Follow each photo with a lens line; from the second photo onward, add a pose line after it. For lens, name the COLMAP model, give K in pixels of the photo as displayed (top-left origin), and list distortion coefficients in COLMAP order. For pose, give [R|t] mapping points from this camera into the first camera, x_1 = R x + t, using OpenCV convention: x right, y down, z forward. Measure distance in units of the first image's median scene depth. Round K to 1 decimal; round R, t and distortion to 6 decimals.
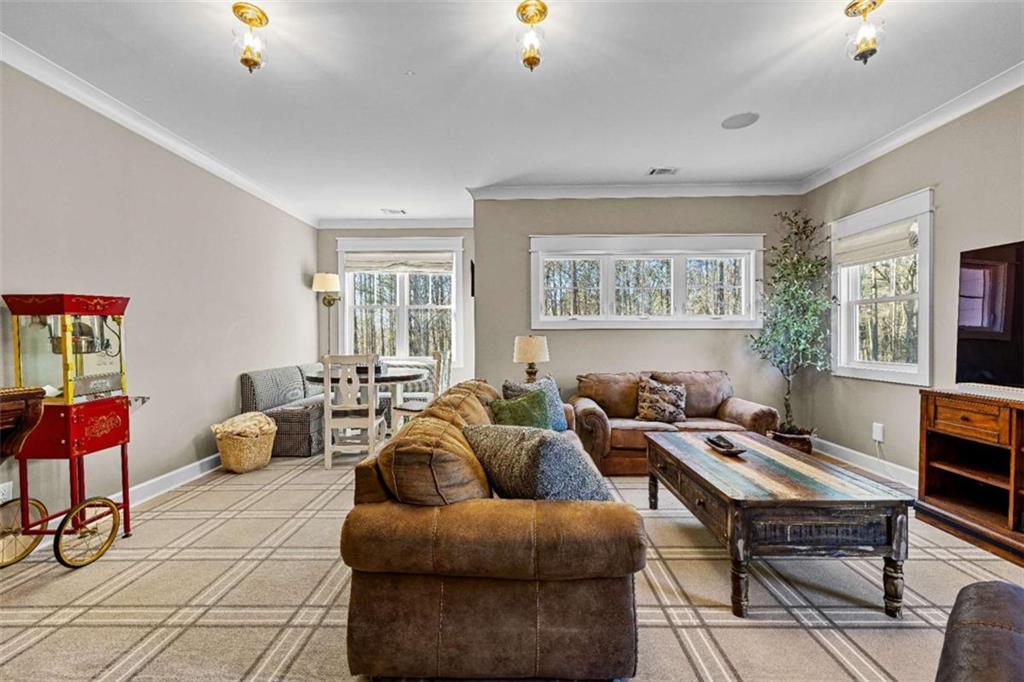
lens RADIAL K [[429.5, 0, 510.6], [0, 429.5, 339.2], [0, 0, 1]] dist [0.000922, 0.000353]
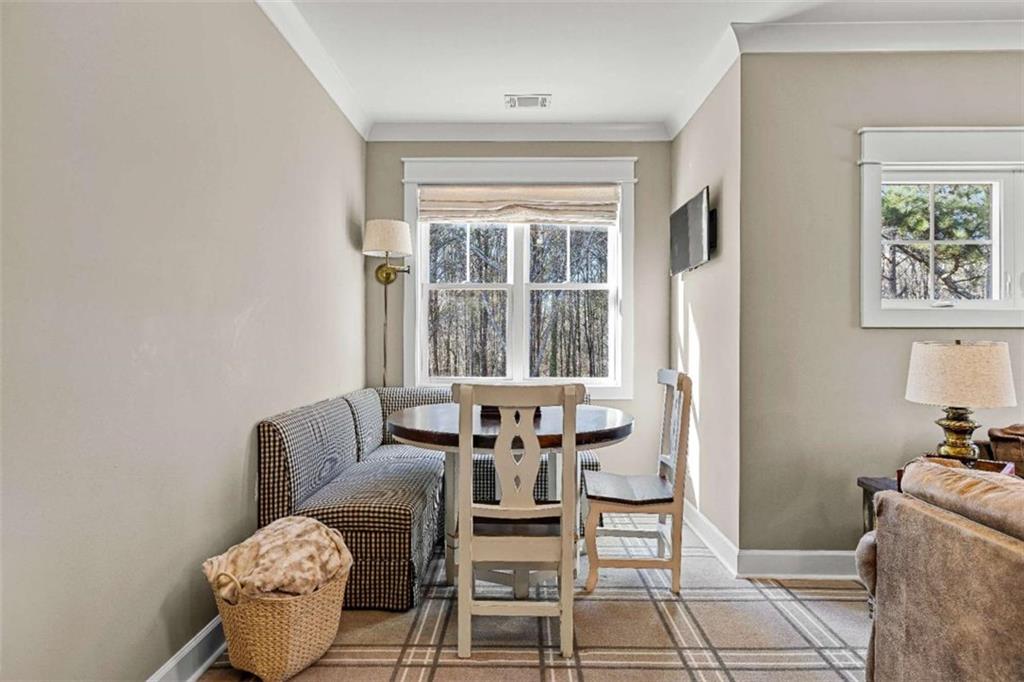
lens RADIAL K [[541.5, 0, 512.0], [0, 541.5, 341.0], [0, 0, 1]] dist [-0.002803, -0.000231]
pose [[0.999974, 0.006363, -0.003408, -0.332783], [-0.006389, 0.999951, -0.007598, -0.000511], [0.003360, 0.007620, 0.999965, 0.404288]]
